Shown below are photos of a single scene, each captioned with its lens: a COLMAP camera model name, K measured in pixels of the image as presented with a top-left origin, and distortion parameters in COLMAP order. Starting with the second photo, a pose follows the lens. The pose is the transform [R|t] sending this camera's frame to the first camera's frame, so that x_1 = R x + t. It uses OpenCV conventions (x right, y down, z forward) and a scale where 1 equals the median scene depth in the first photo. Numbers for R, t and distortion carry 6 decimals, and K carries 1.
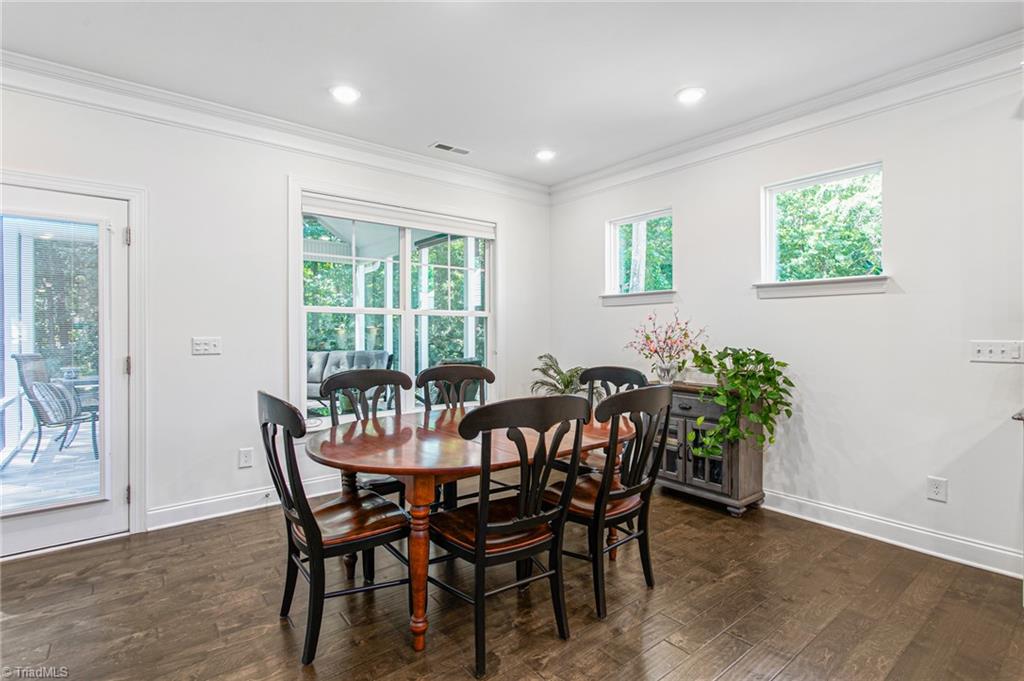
lens RADIAL K [[490.8, 0, 509.5], [0, 490.8, 340.3], [0, 0, 1]] dist [-0.004166, -0.001800]
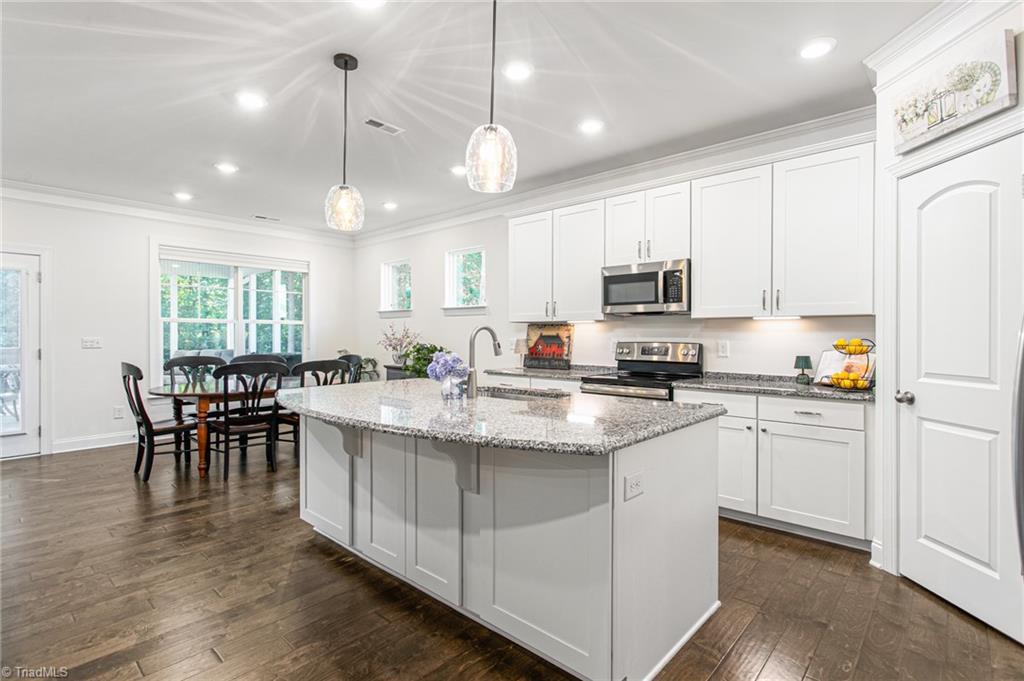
lens RADIAL K [[490.8, 0, 515.2], [0, 490.8, 339.3], [0, 0, 1]] dist [-0.004166, -0.001800]
pose [[0.985320, -0.000637, 0.170717, 0.492007], [0.001825, 0.999975, -0.006800, 0.012852], [-0.170709, 0.007012, 0.985297, -0.843494]]
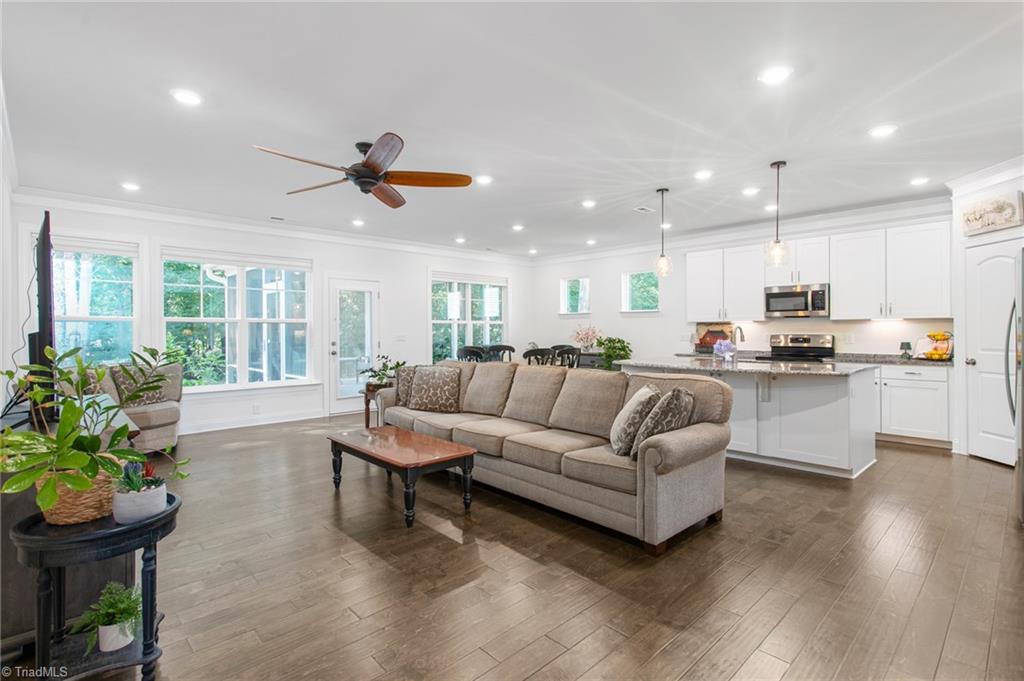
lens RADIAL K [[490.8, 0, 515.1], [0, 490.8, 332.2], [0, 0, 1]] dist [-0.004166, -0.001800]
pose [[0.995435, -0.004828, 0.095319, -0.283317], [0.006215, 0.999879, -0.014259, 0.023202], [-0.095238, 0.014787, 0.995345, -1.528388]]
